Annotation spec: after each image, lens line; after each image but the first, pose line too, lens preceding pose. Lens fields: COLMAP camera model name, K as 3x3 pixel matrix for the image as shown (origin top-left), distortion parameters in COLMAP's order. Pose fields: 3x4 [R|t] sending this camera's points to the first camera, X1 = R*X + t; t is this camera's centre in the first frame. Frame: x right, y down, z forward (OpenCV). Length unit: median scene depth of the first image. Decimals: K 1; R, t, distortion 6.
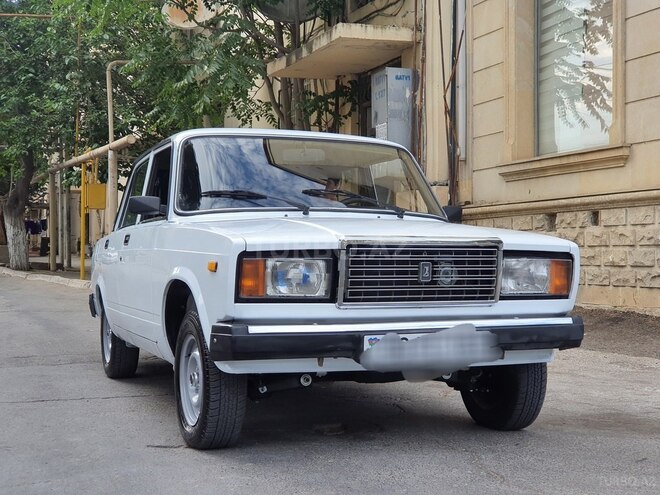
lens RADIAL K [[991.6, 0, 328.0], [0, 991.6, 275.5], [0, 0, 1]] dist [0.099171, -0.039272]
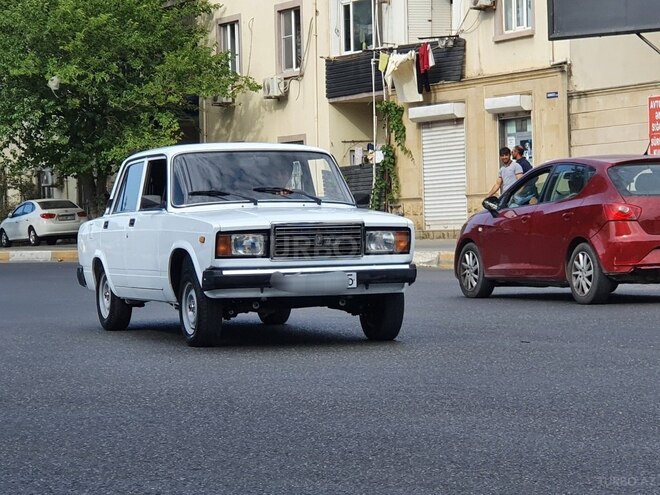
lens RADIAL K [[2415.8, 0, 330.0], [0, 2415.8, 247.5], [0, 0, 1]] dist [-0.081909, -0.102732]
pose [[0.999592, -0.022722, -0.017328, 0.180391], [0.022636, 0.999731, -0.005139, 0.030588], [0.017440, 0.004745, 0.999837, -3.164009]]
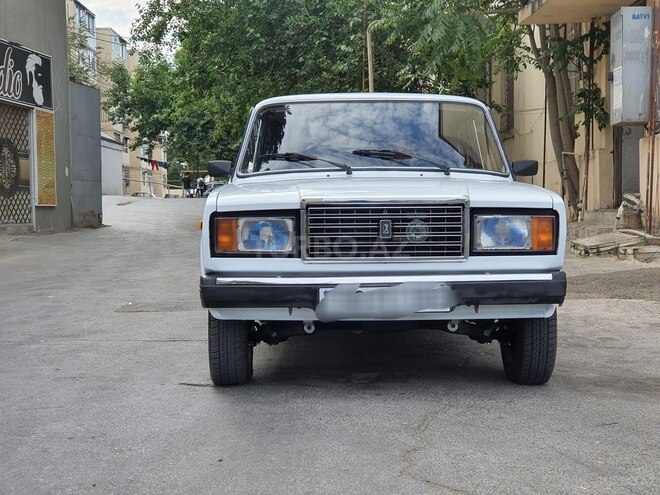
lens RADIAL K [[1003.6, 0, 330.0], [0, 1003.6, 247.5], [0, 0, 1]] dist [0.068859, 0.014950]
pose [[0.936607, 0.003898, -0.350361, 0.388706], [0.004276, 0.999736, 0.022553, -0.007990], [0.350357, -0.022622, 0.936343, -0.025254]]
